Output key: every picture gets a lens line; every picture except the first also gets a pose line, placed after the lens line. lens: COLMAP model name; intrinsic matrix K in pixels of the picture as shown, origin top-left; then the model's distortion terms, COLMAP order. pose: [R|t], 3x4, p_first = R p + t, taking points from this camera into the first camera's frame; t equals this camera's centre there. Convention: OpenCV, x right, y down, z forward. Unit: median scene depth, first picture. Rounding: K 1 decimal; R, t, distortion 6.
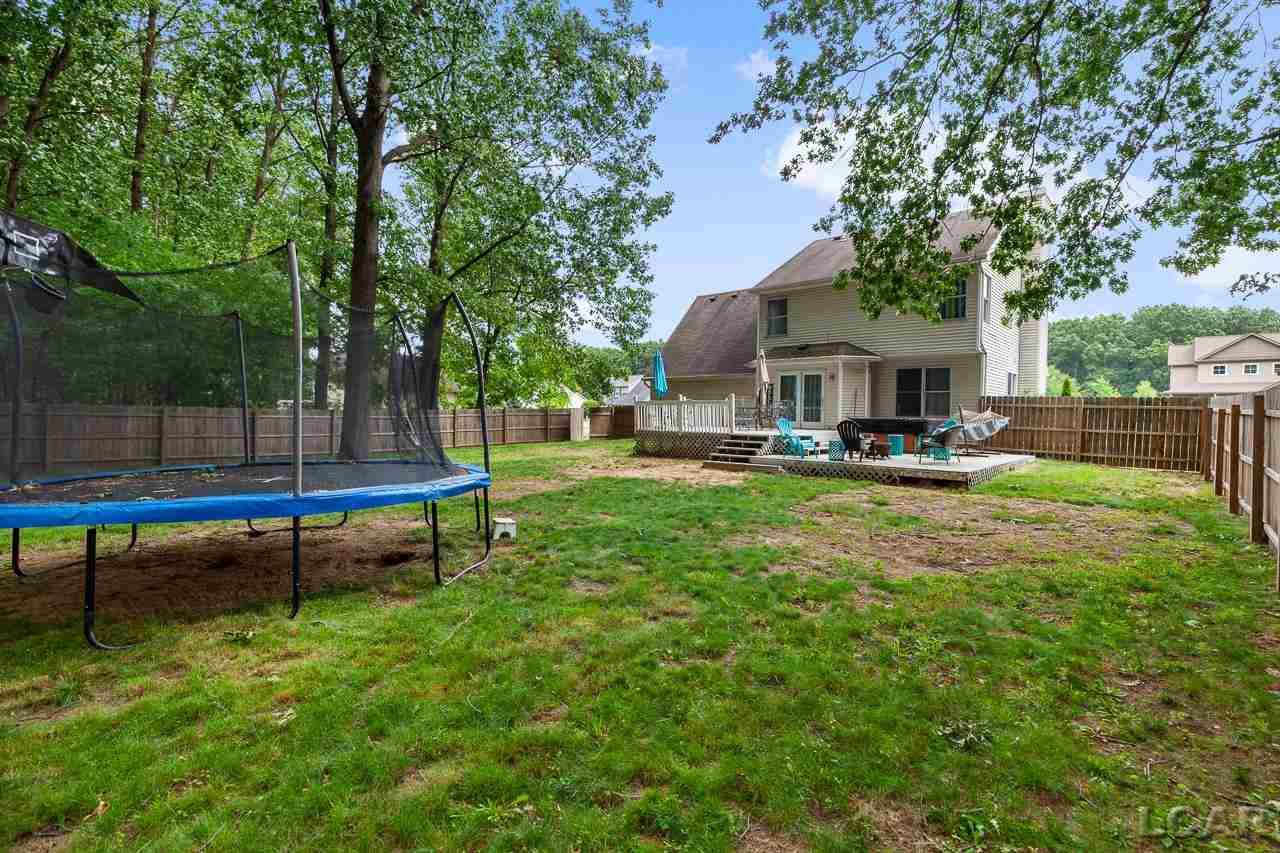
lens RADIAL K [[573.8, 0, 640.0], [0, 573.8, 426.5], [0, 0, 1]] dist [0.000711, 0.000243]
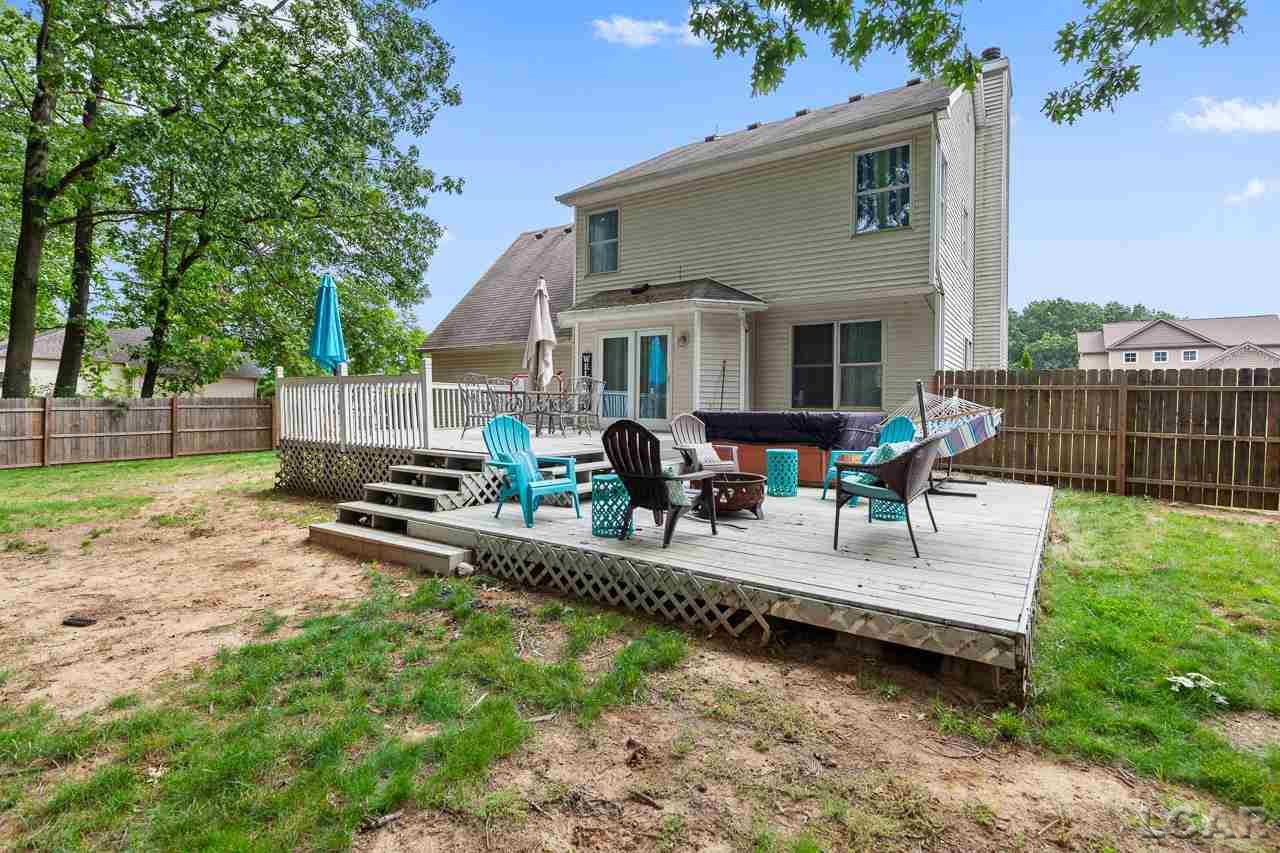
lens RADIAL K [[597.5, 0, 641.9], [0, 597.5, 411.2], [0, 0, 1]] dist [-0.000568, -0.000144]
pose [[0.989087, -0.004765, 0.147253, 0.215926], [0.006923, 0.999876, -0.014148, -0.007365], [-0.147167, 0.015013, 0.988998, 0.445481]]
